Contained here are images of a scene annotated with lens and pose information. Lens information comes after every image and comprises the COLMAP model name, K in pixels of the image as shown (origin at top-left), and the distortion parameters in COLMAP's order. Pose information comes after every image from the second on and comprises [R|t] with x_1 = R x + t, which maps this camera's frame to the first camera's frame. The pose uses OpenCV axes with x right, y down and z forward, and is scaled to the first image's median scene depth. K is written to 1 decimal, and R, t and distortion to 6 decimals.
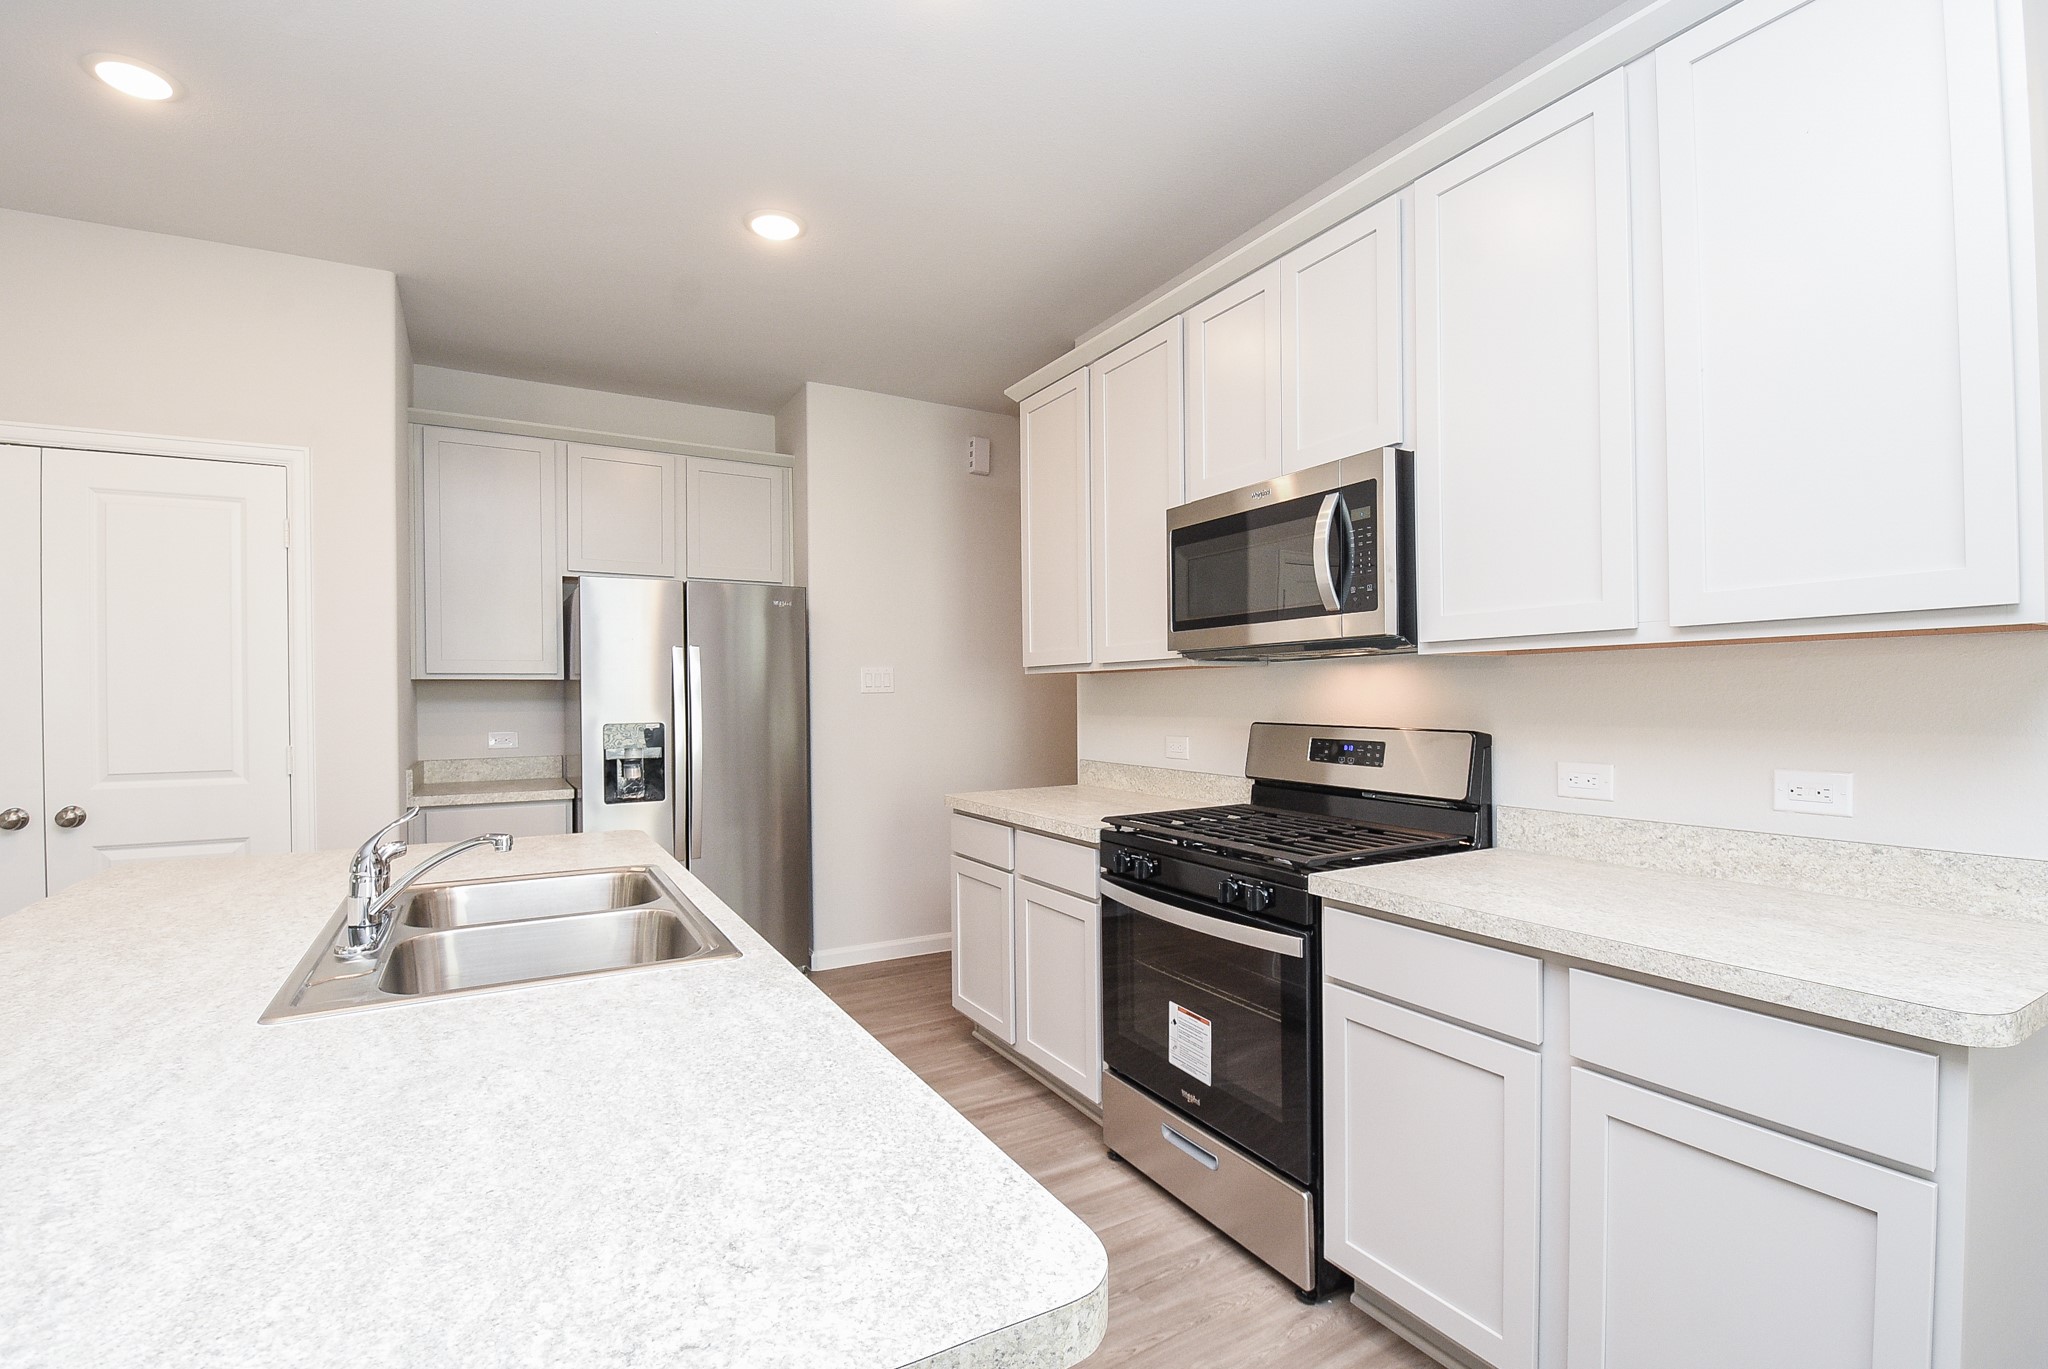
lens RADIAL K [[930.8, 0, 1018.4], [0, 930.8, 685.1], [0, 0, 1]] dist [-0.001444, -0.007185]
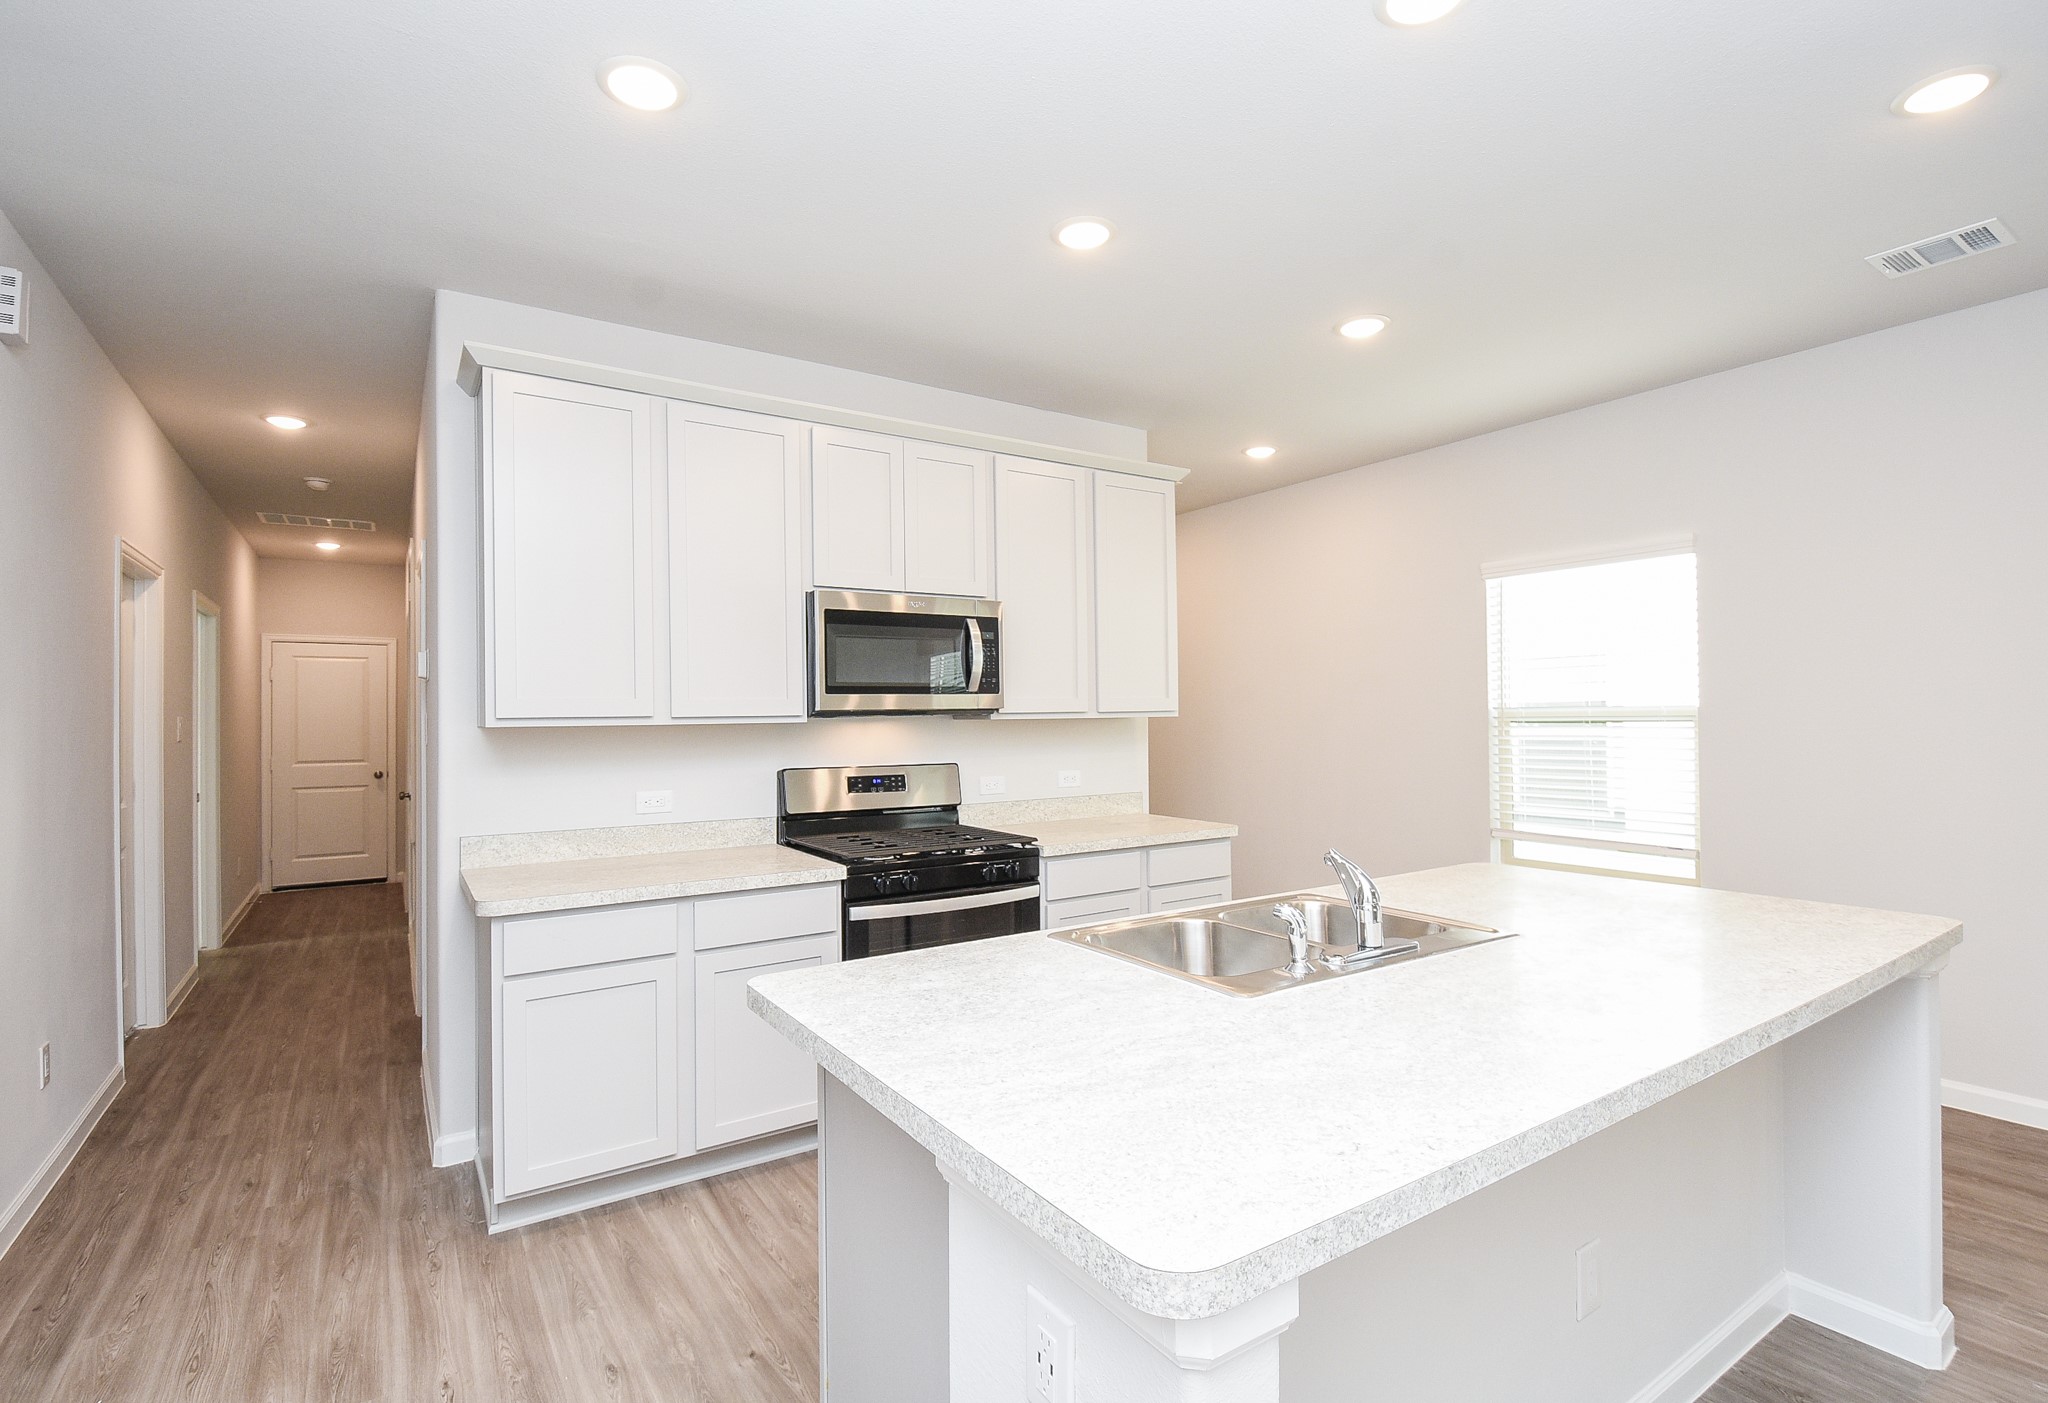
lens RADIAL K [[941.3, 0, 978.7], [0, 941.3, 700.3], [0, 0, 1]] dist [0.024471, -0.025460]
pose [[-0.041683, 0.025957, 0.998794, -1.123247], [0.001902, 0.999663, -0.025900, -0.019277], [-0.999129, 0.000820, -0.041718, 0.918649]]
